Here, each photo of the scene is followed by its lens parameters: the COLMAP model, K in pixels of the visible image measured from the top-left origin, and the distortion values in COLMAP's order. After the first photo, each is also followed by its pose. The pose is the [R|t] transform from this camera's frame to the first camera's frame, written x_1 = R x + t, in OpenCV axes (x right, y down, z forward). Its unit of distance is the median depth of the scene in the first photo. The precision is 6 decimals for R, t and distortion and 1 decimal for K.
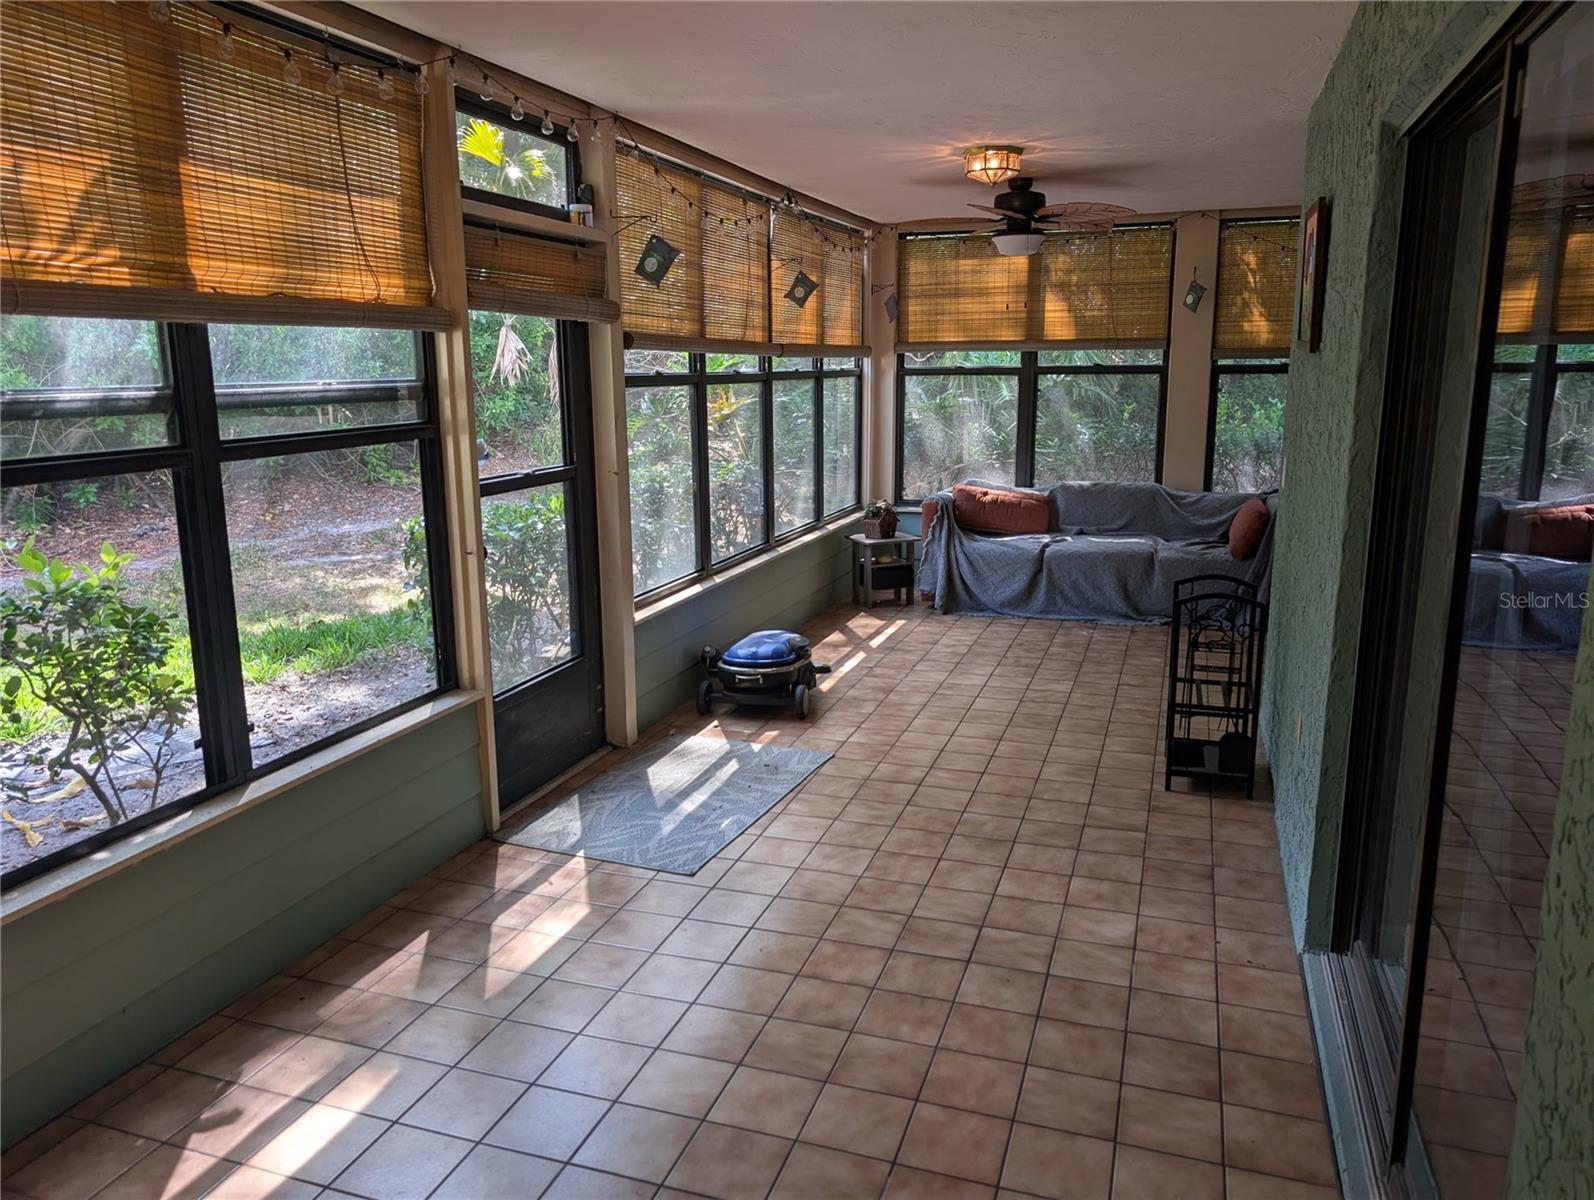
lens RADIAL K [[1168.4, 0, 786.6], [0, 1168.4, 597.9], [0, 0, 1]] dist [0.033615, -0.052372]
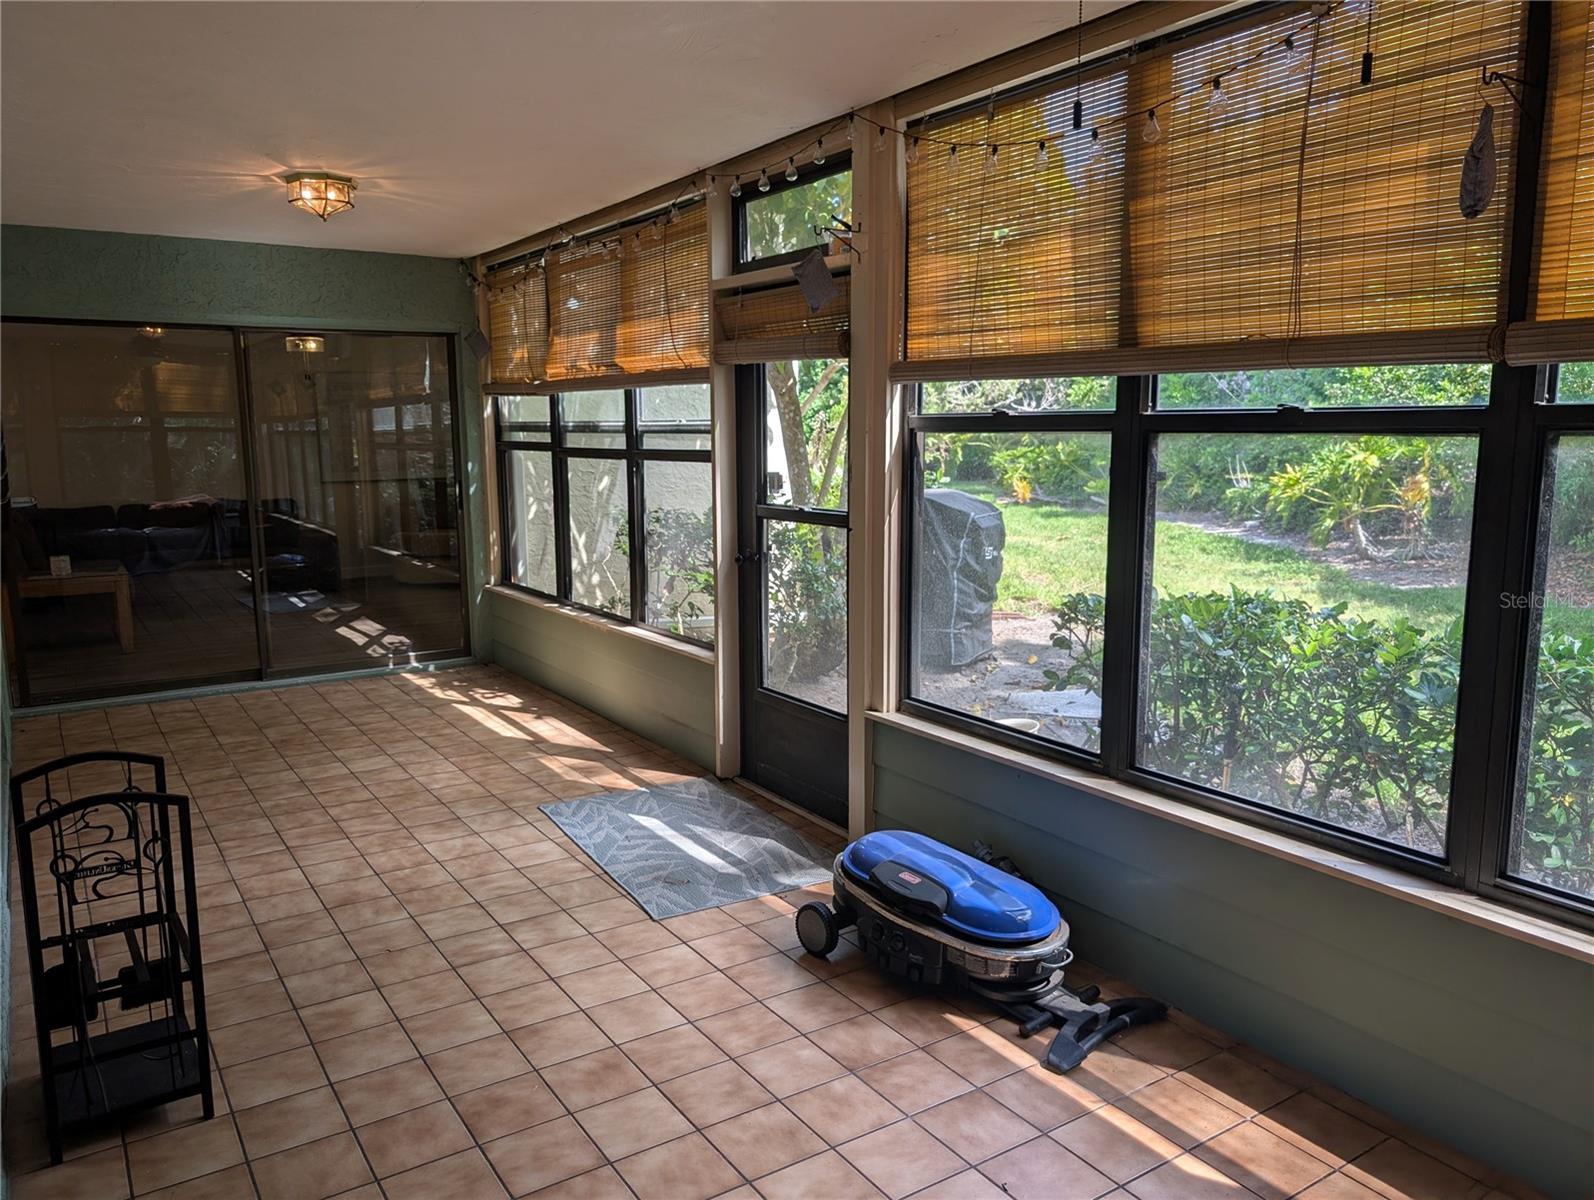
lens RADIAL K [[1168.4, 0, 798.4], [0, 1168.4, 606.9], [0, 0, 1]] dist [0.033615, -0.052372]
pose [[-0.610328, 0.135039, -0.780554, 0.698488], [-0.146892, 0.948980, 0.279034, -0.359986], [0.778410, 0.284959, -0.559353, 1.834492]]
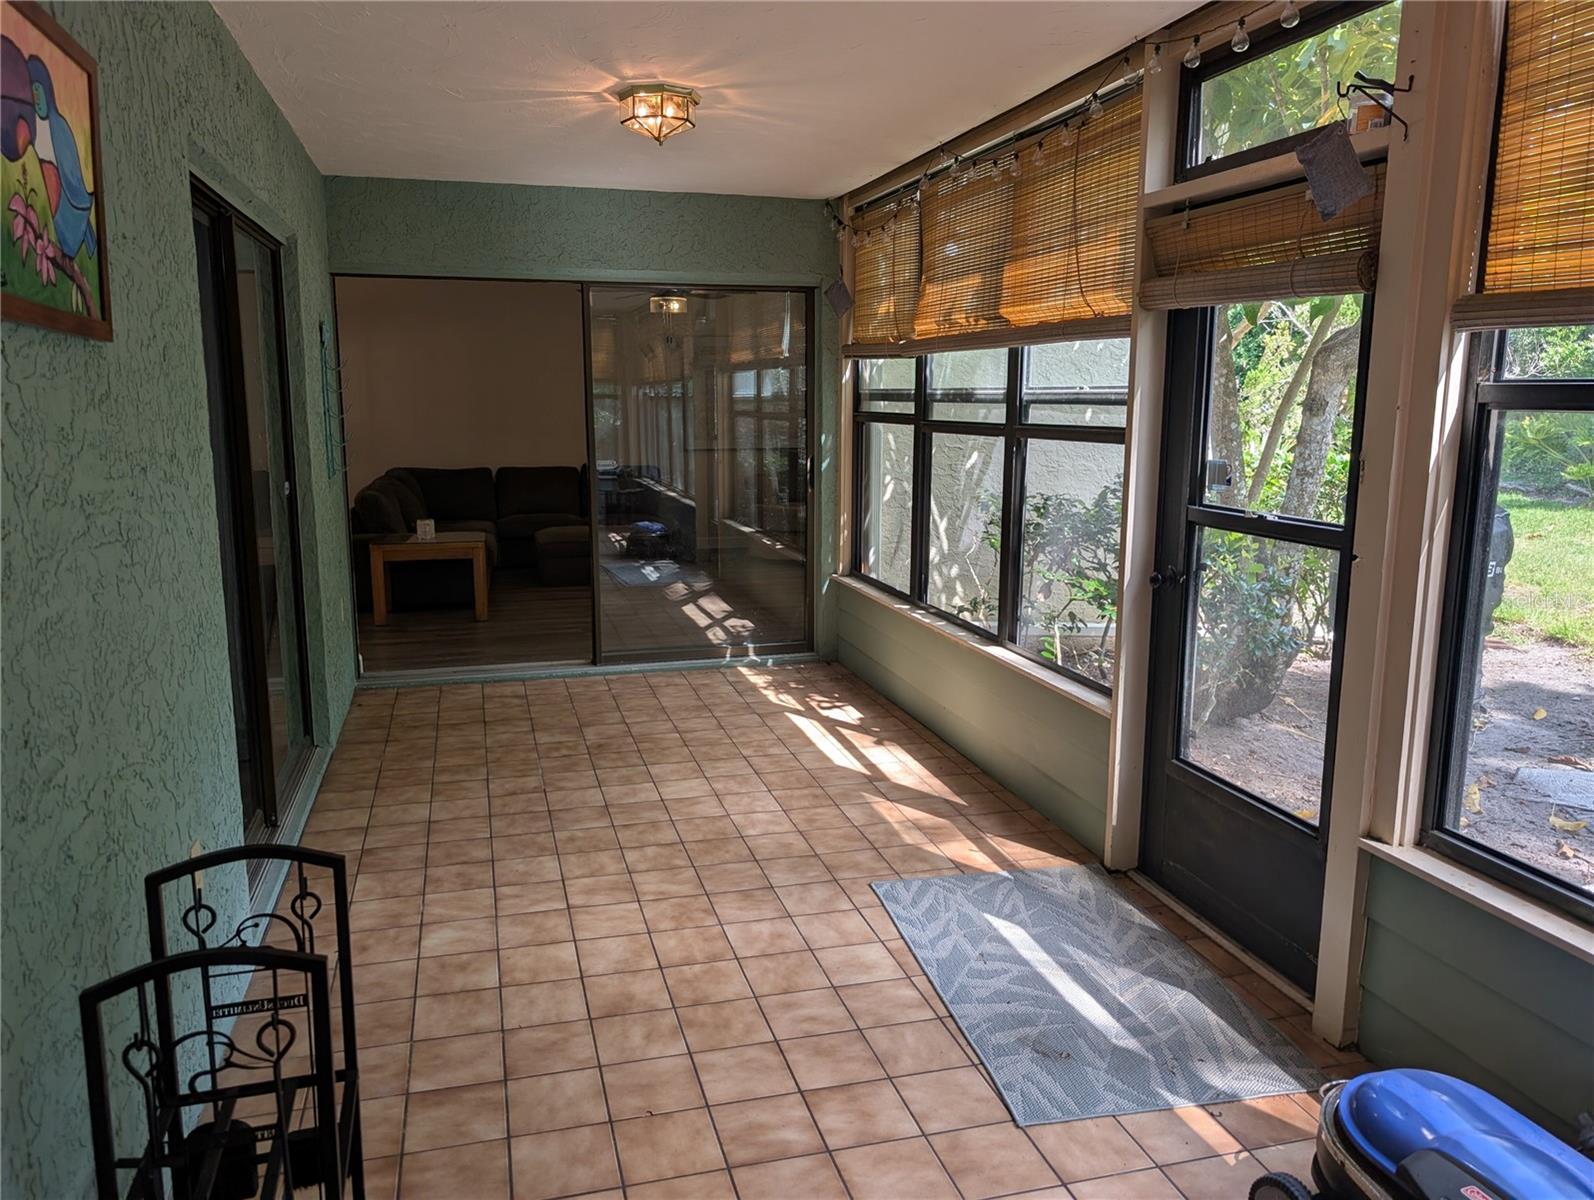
lens RADIAL K [[1168.4, 0, 792.1], [0, 1168.4, 589.3], [0, 0, 1]] dist [0.033615, -0.052372]
pose [[-0.825343, 0.102015, -0.555339, 0.490546], [-0.107135, 0.937381, 0.331419, -0.313626], [0.554374, 0.333030, -0.762732, 1.606604]]
